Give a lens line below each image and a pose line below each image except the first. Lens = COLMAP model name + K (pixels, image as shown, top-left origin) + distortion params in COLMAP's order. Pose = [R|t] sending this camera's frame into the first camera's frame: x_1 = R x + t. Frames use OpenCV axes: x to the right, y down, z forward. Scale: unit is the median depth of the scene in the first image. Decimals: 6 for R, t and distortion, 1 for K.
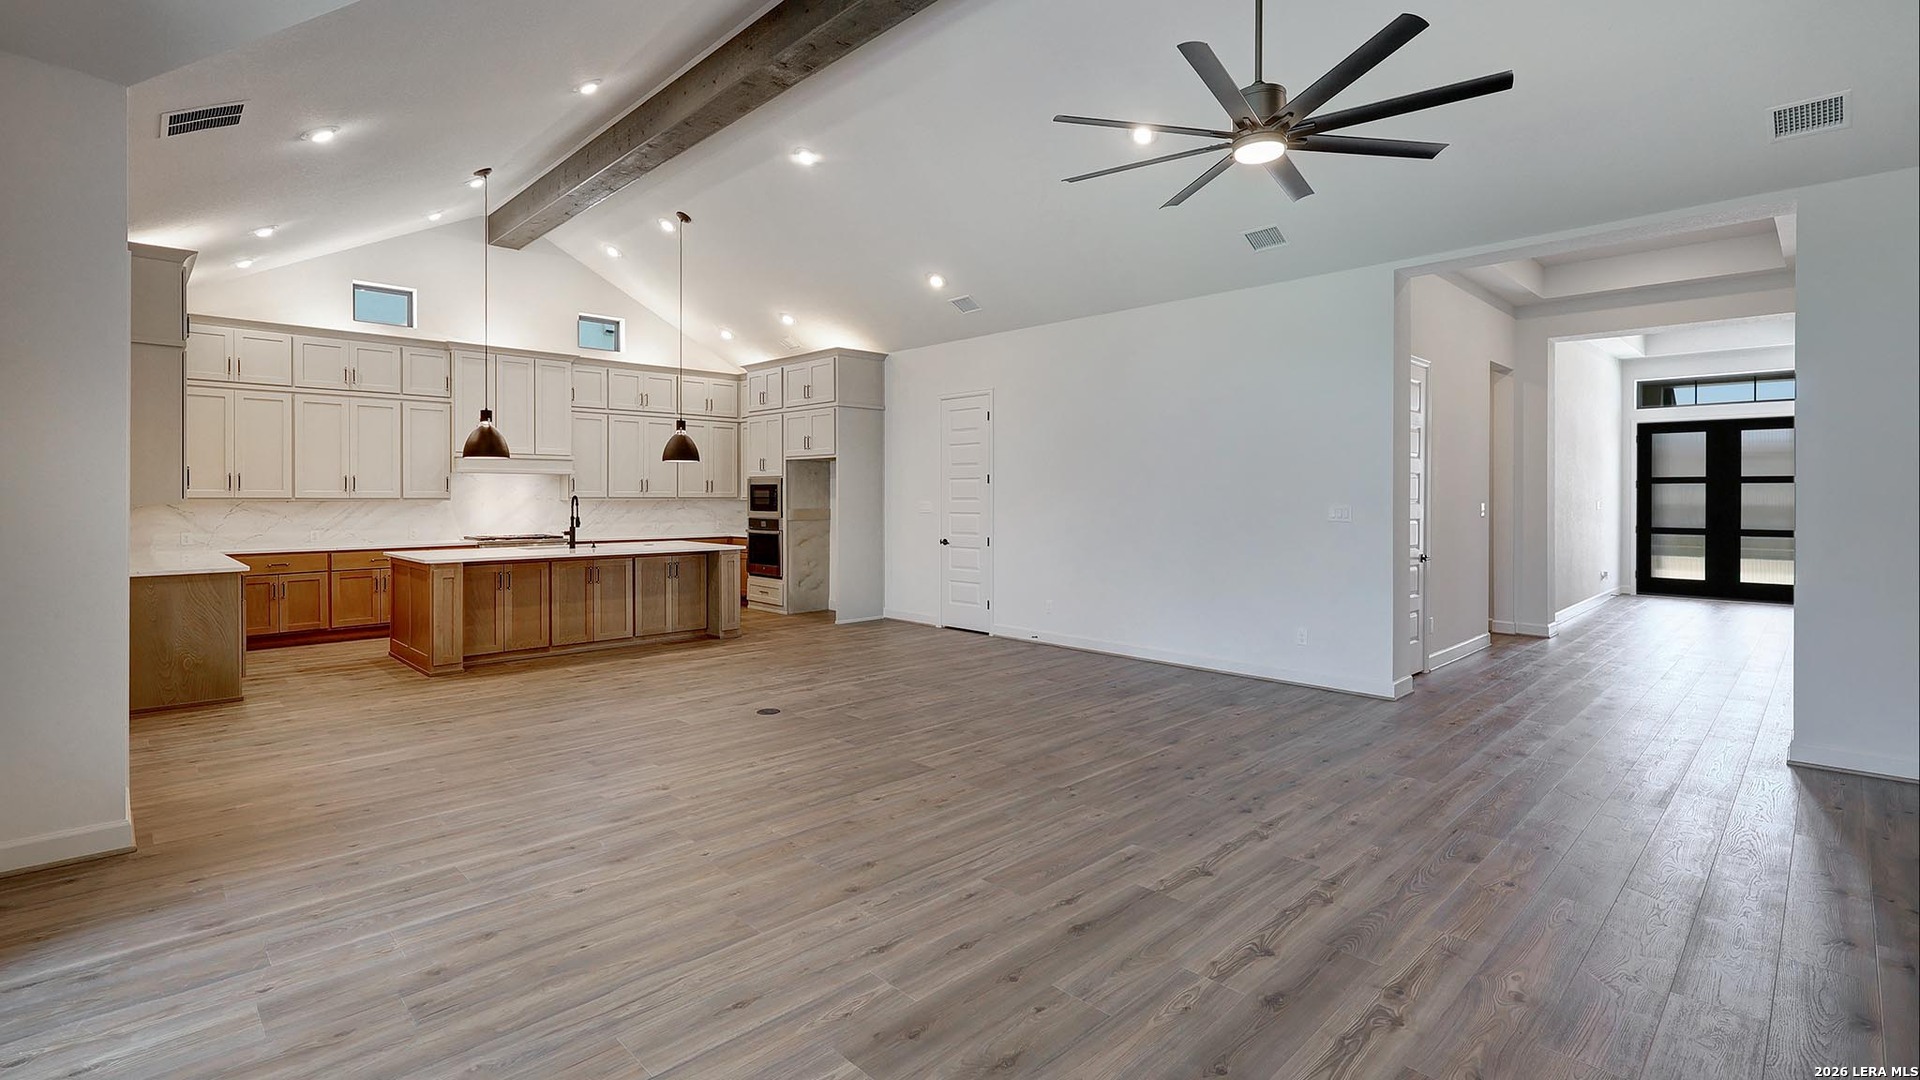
lens RADIAL K [[871.8, 0, 966.6], [0, 871.8, 501.1], [0, 0, 1]] dist [-0.003263, -0.000400]
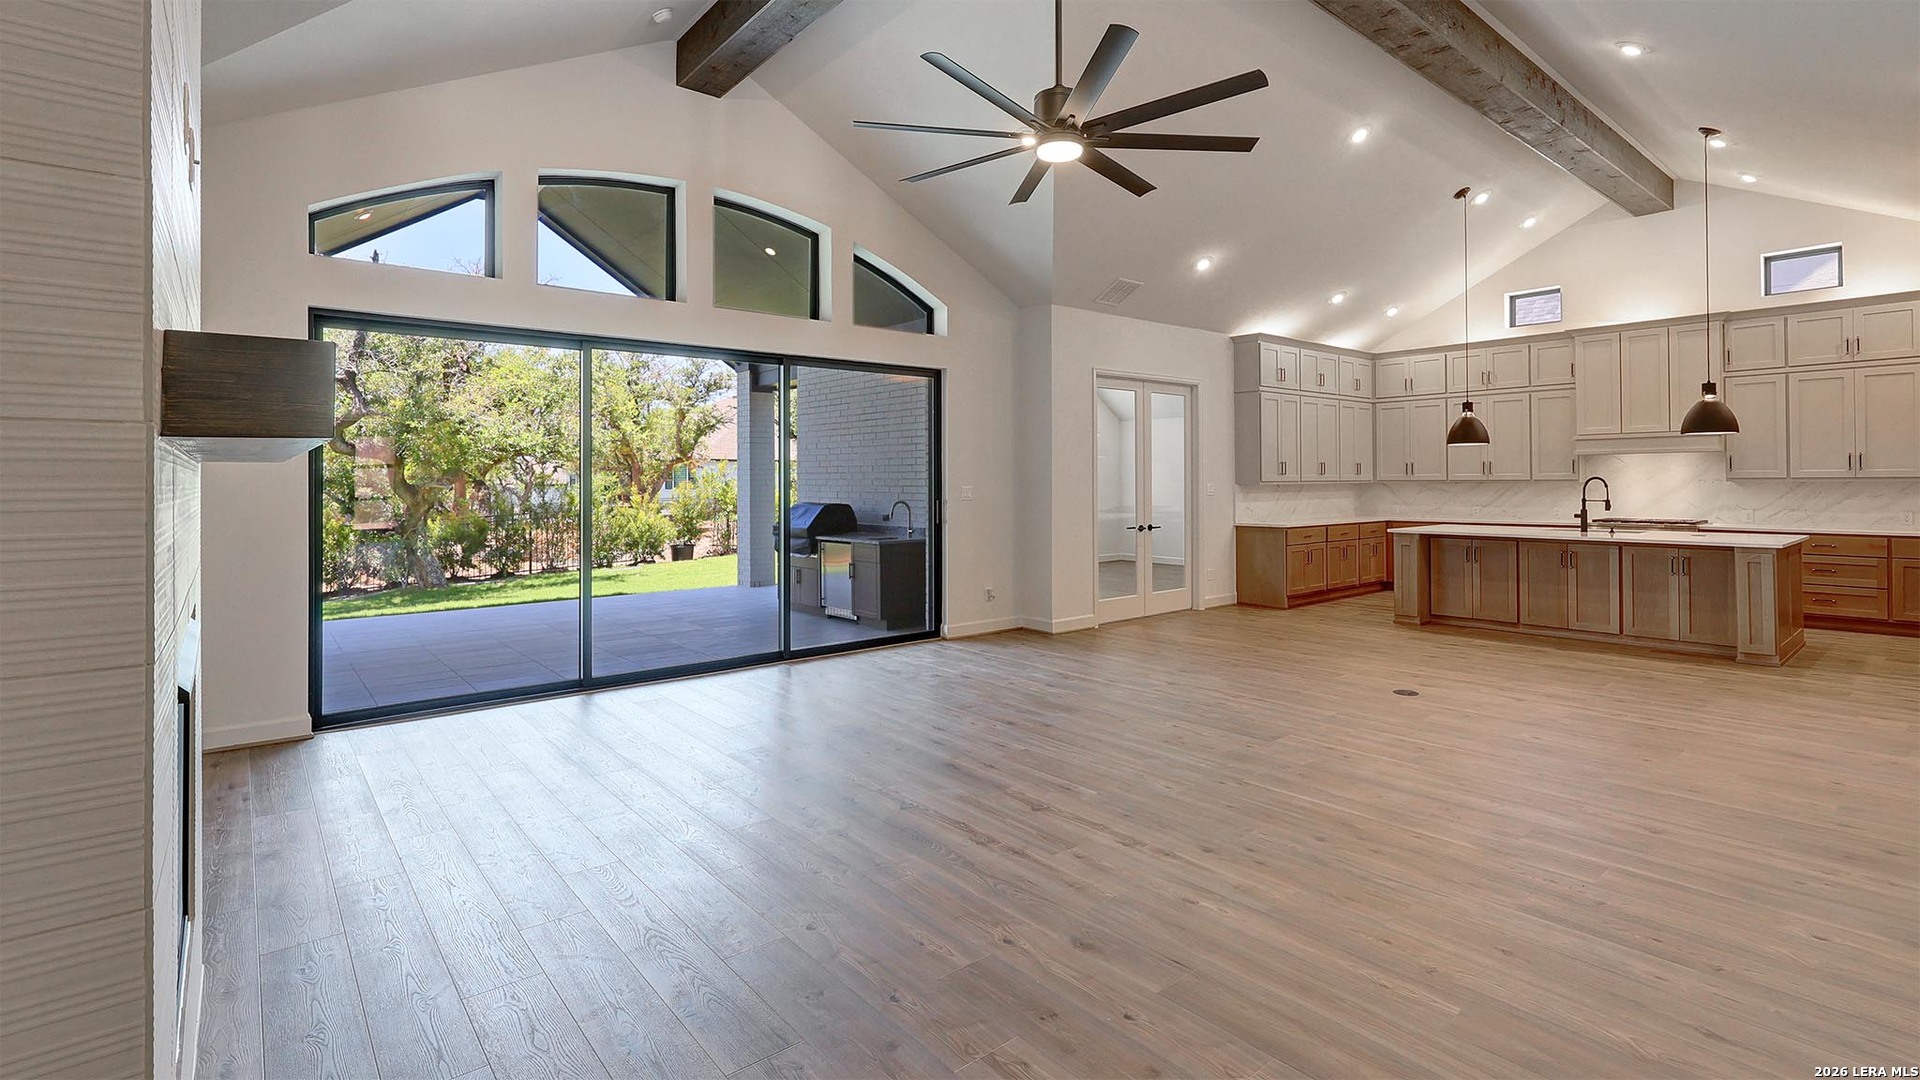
lens RADIAL K [[871.8, 0, 951.1], [0, 871.8, 466.4], [0, 0, 1]] dist [-0.003263, -0.000400]
pose [[-0.100174, -0.017964, -0.994808, 0.545259], [0.000213, 0.999837, -0.018076, -0.000798], [0.994970, -0.002022, -0.100154, 0.381664]]
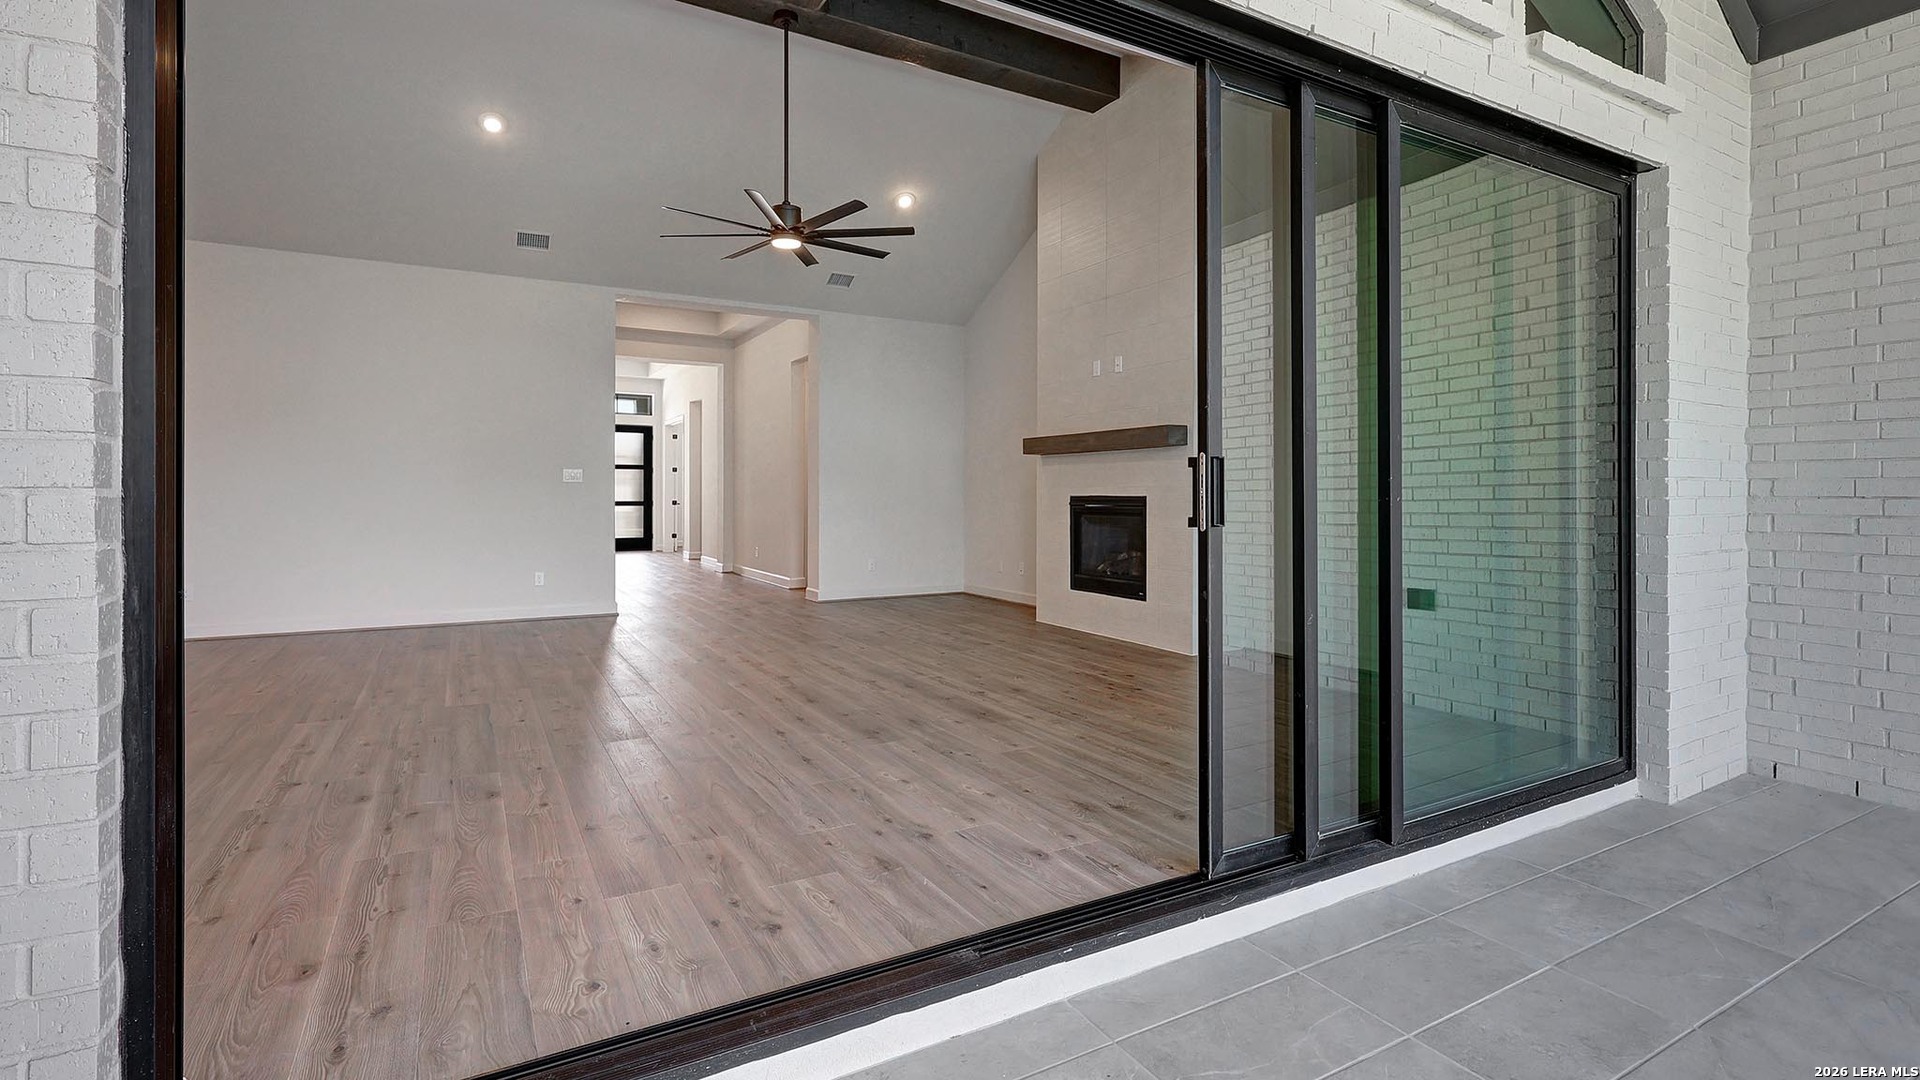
lens RADIAL K [[871.8, 0, 956.6], [0, 871.8, 496.6], [0, 0, 1]] dist [-0.003263, -0.000400]
pose [[0.271611, -0.005774, 0.962390, -0.454651], [0.011725, 0.999928, 0.002690, 0.031687], [-0.962336, 0.010554, 0.271659, 0.089893]]
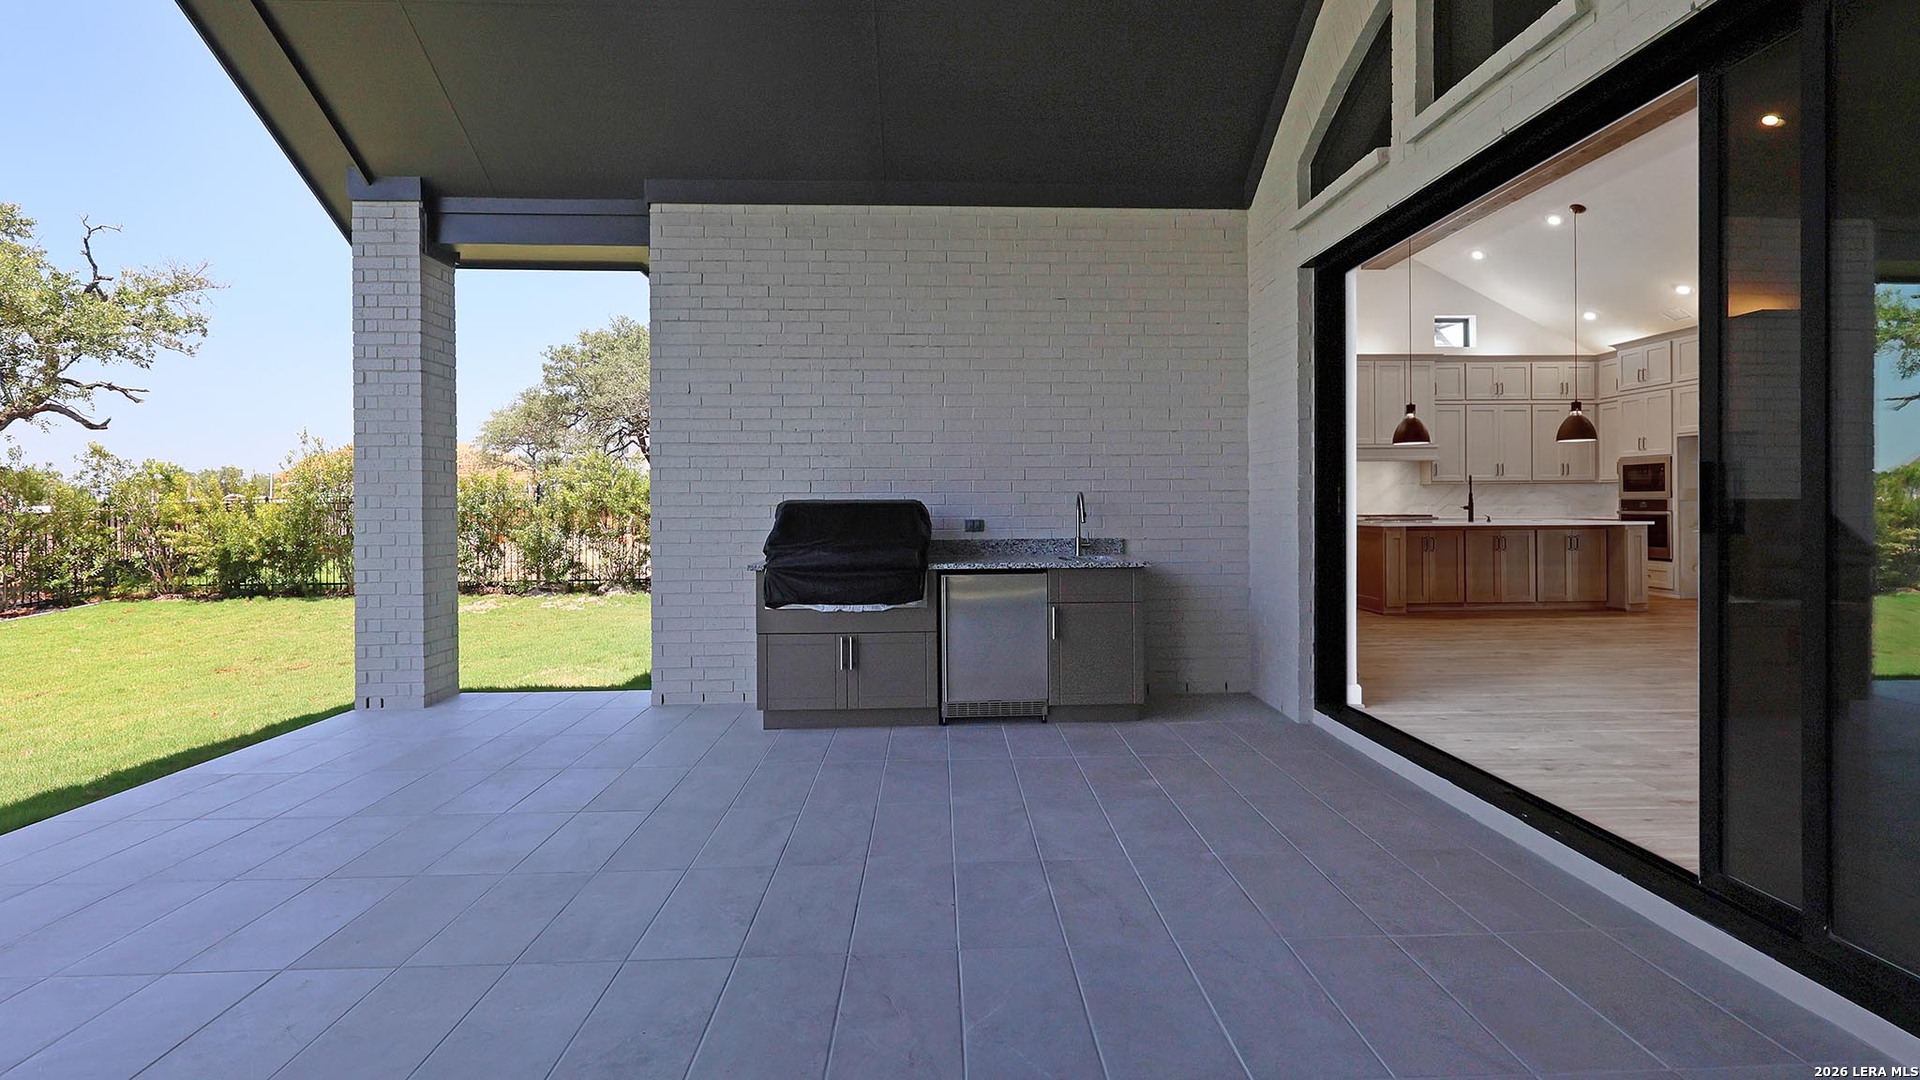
lens RADIAL K [[871.8, 0, 959.1], [0, 871.8, 506.2], [0, 0, 1]] dist [-0.003263, -0.000400]
pose [[0.726002, -0.004021, -0.687680, -0.146714], [0.004026, 0.999991, -0.001597, 0.032219], [0.687680, -0.001609, 0.726012, -0.277439]]
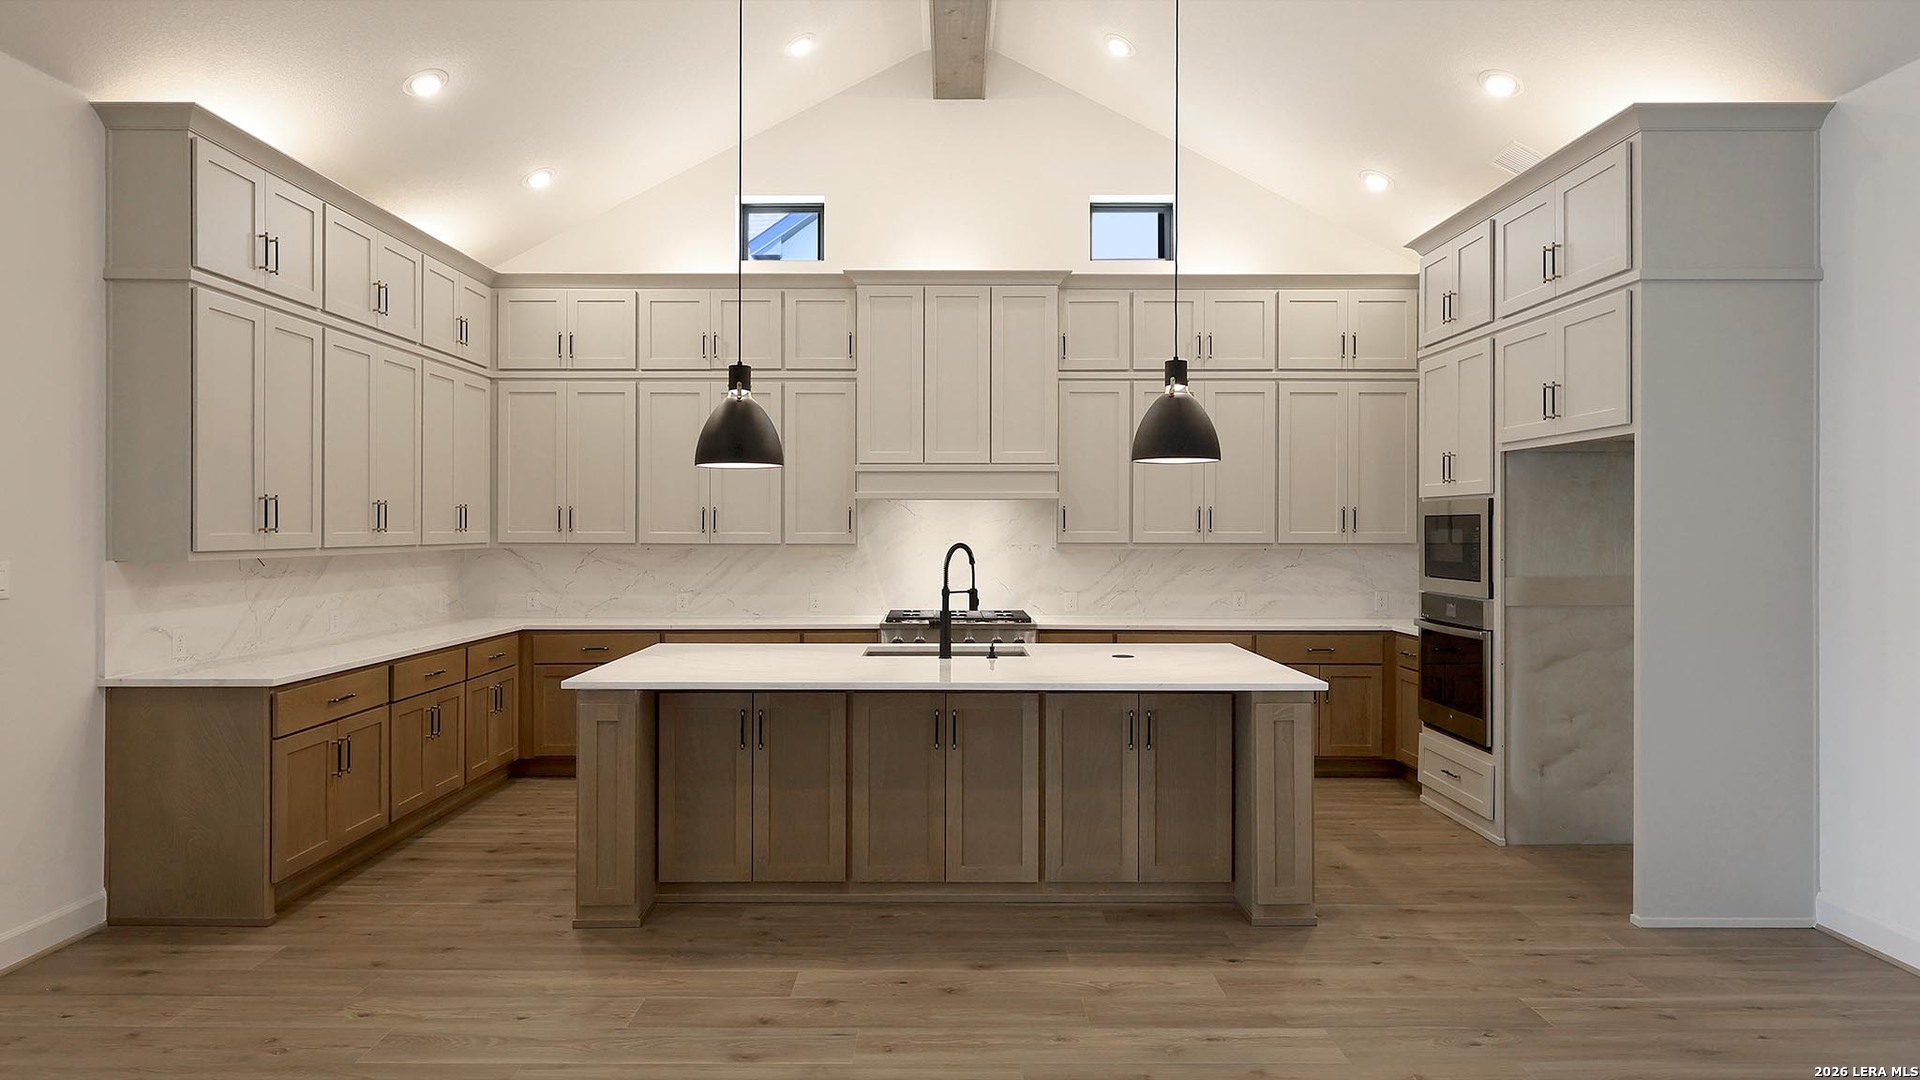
lens RADIAL K [[1100.2, 0, 940.3], [0, 1100.2, 530.9], [0, 0, 1]] dist [0.002635, 0.004981]
pose [[0.704271, 0.000156, -0.709931, -0.038264], [-0.004402, 0.999982, -0.004147, -0.010021], [0.709918, 0.006046, 0.704259, 0.557770]]
